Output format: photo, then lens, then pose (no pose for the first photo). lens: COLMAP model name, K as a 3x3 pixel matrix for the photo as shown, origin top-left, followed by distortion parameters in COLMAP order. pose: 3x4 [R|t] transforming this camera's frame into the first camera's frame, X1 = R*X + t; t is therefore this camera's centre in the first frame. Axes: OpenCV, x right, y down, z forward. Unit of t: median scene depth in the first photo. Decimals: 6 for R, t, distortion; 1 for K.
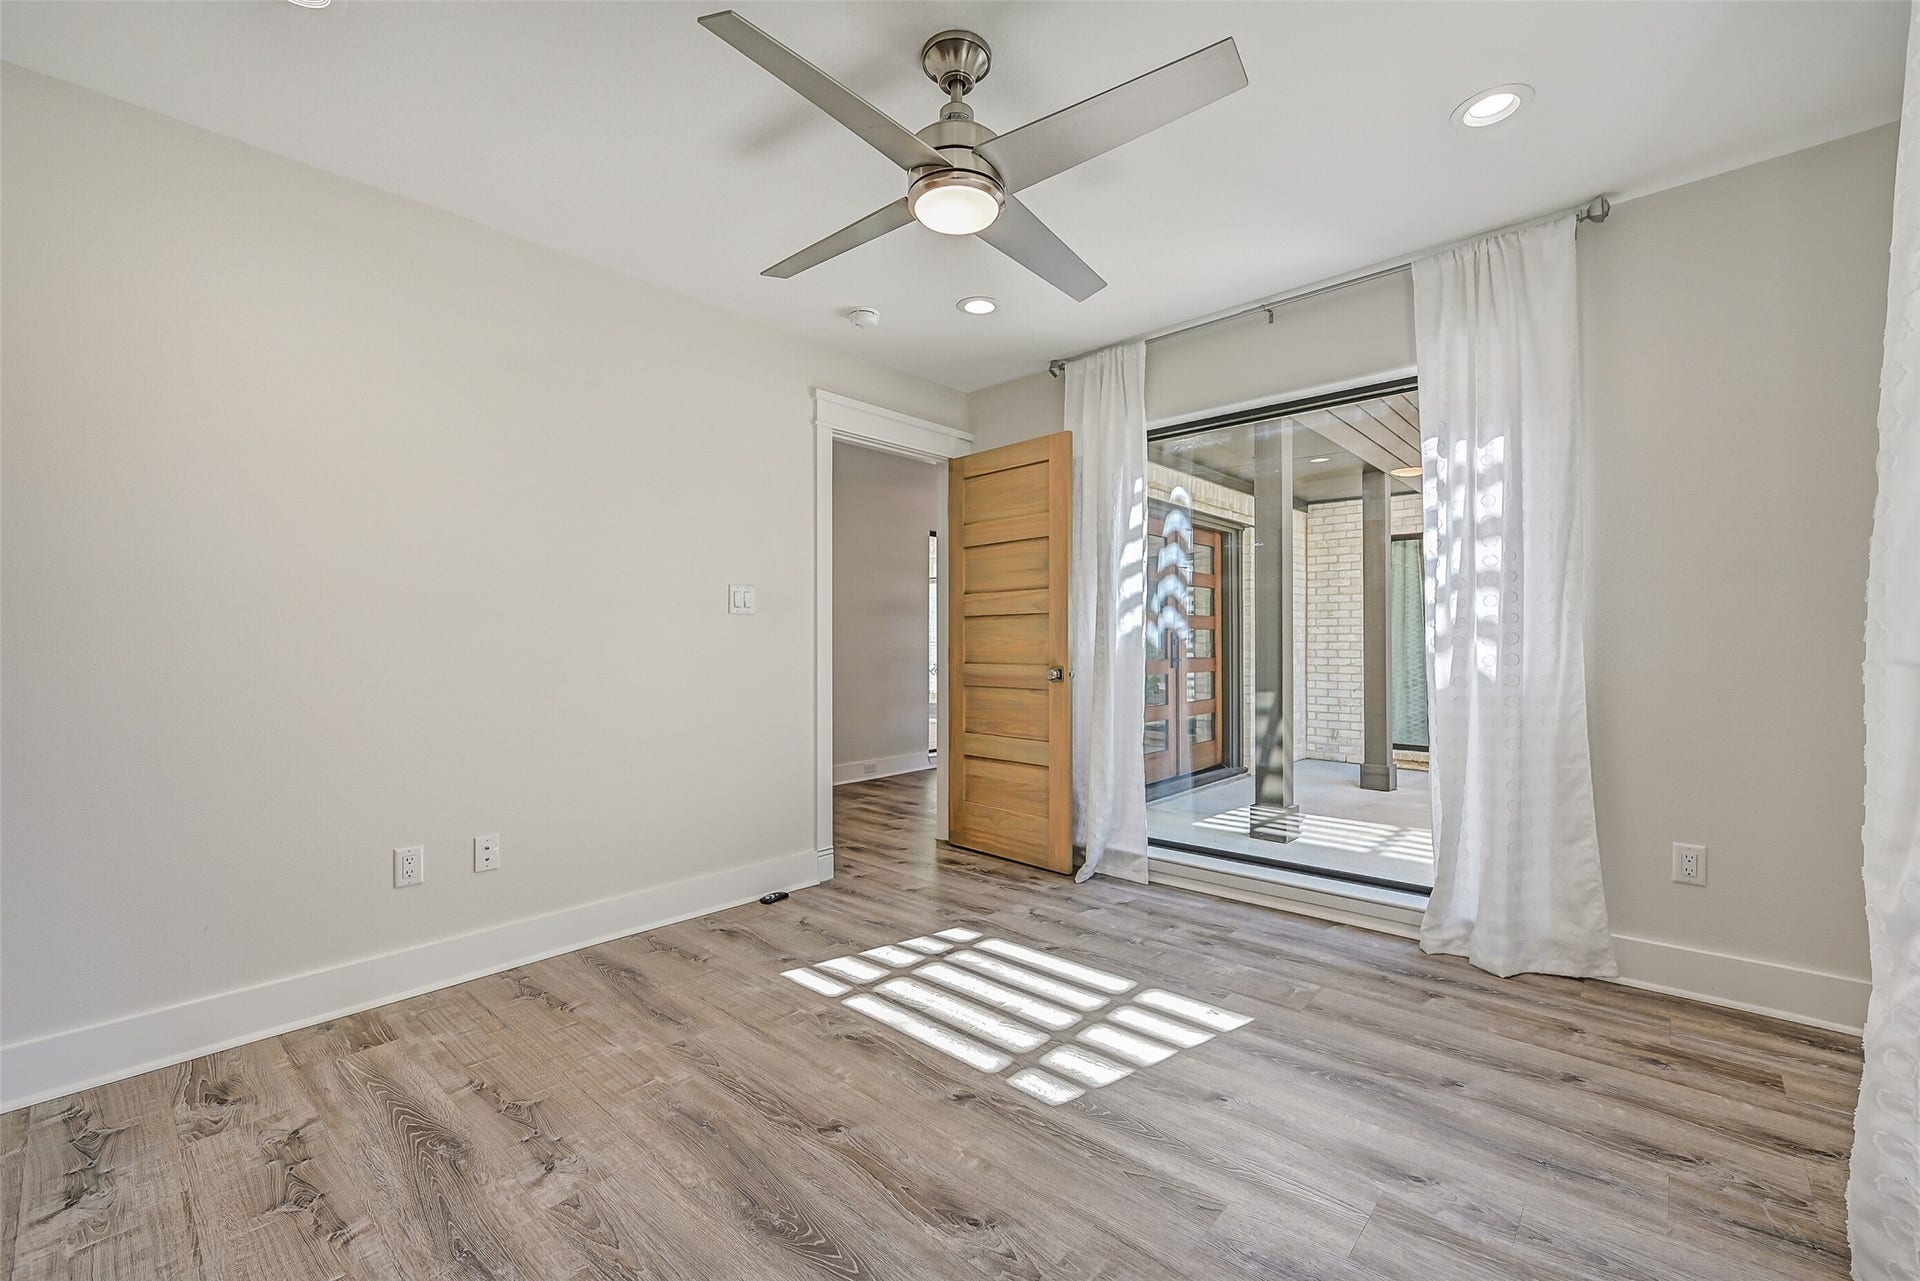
lens RADIAL K [[787.2, 0, 959.9], [0, 787.2, 640.0], [0, 0, 1]] dist [0.000113, 0.000031]
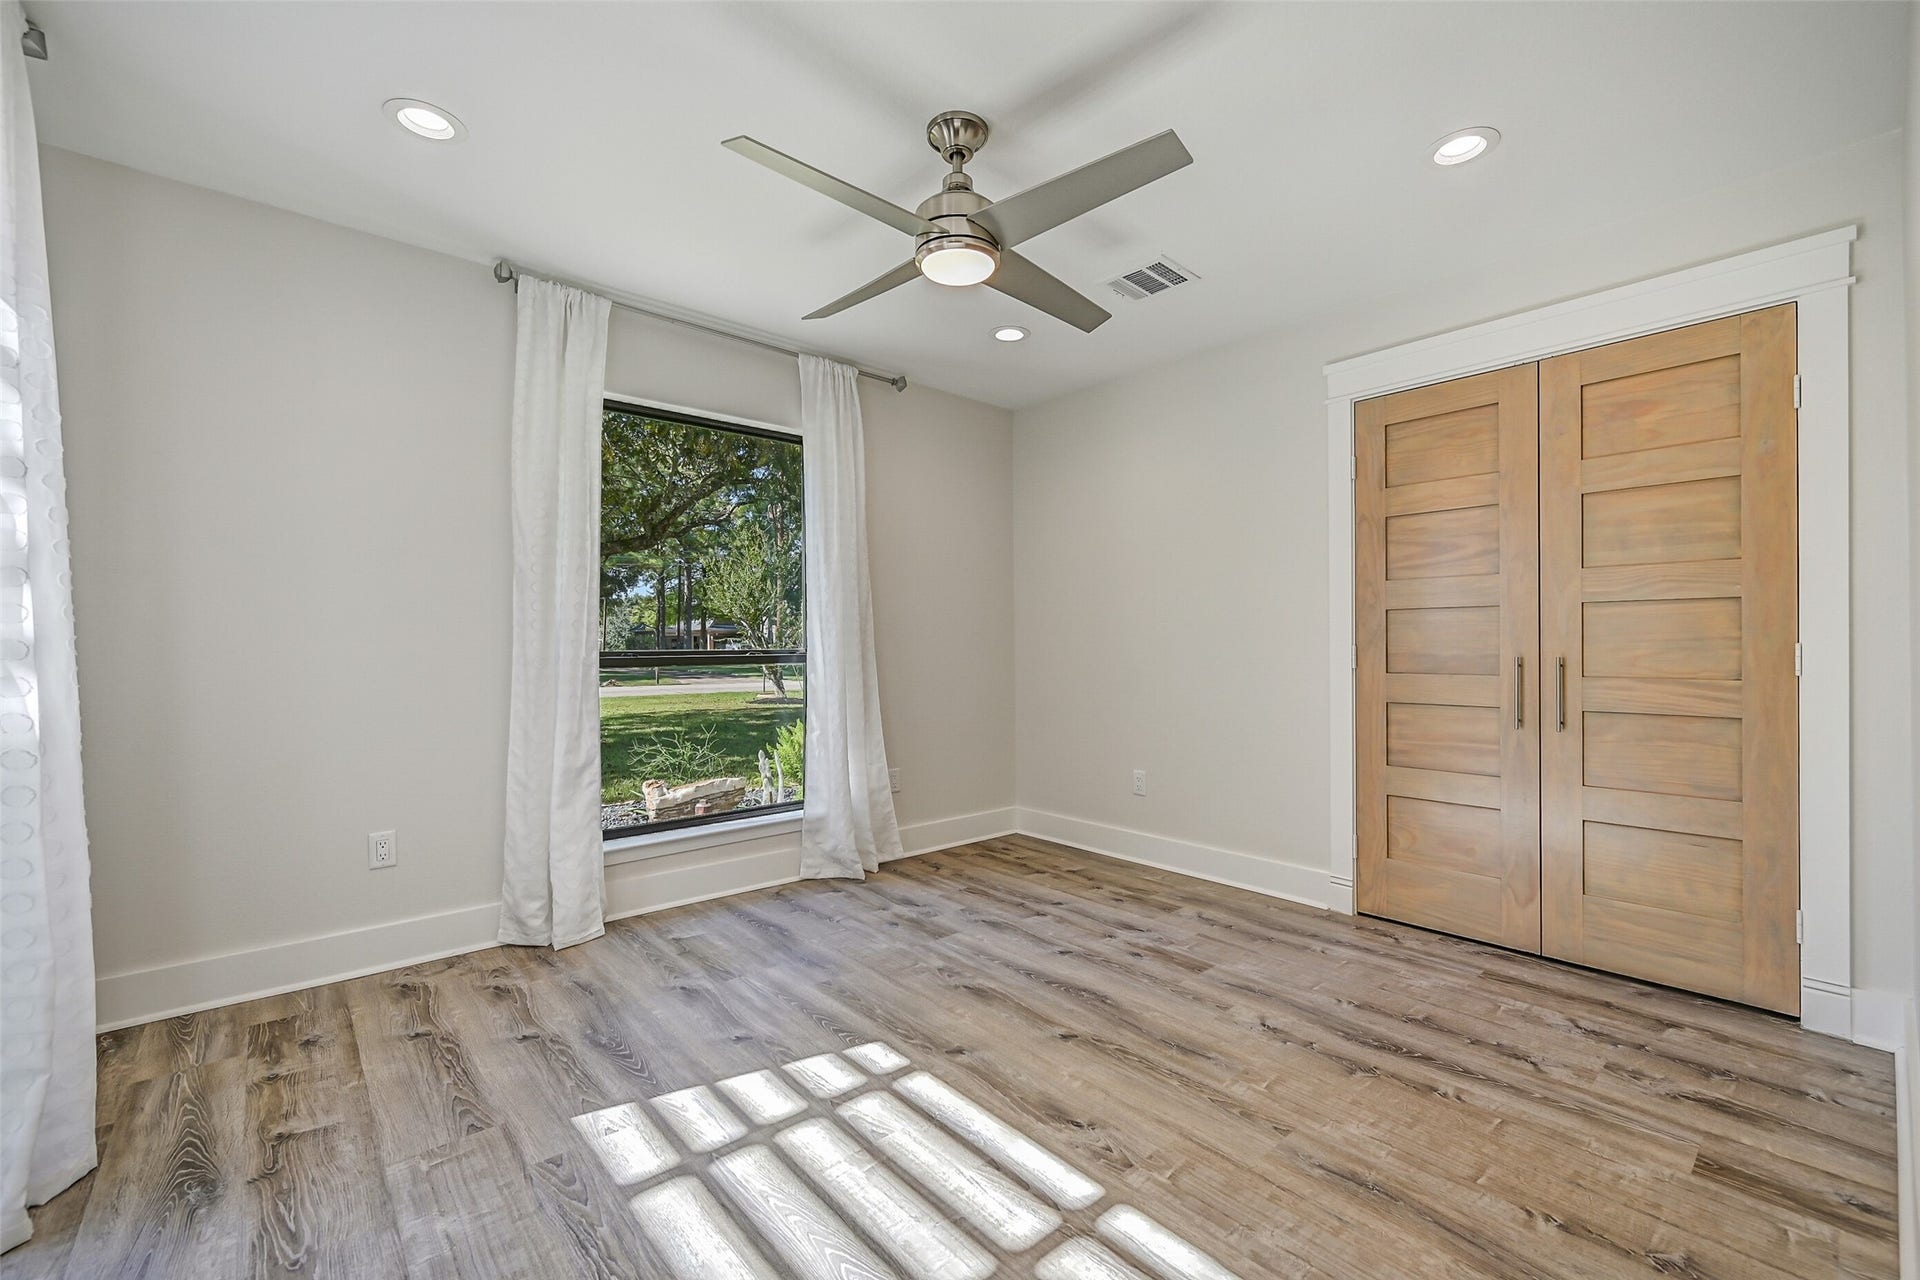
lens RADIAL K [[787.2, 0, 961.1], [0, 787.2, 646.3], [0, 0, 1]] dist [0.000113, 0.000031]
pose [[-0.992922, 0.008112, 0.118492, -0.130978], [0.007605, 0.999960, -0.004730, 0.008188], [-0.118526, -0.003795, -0.992944, 1.975109]]
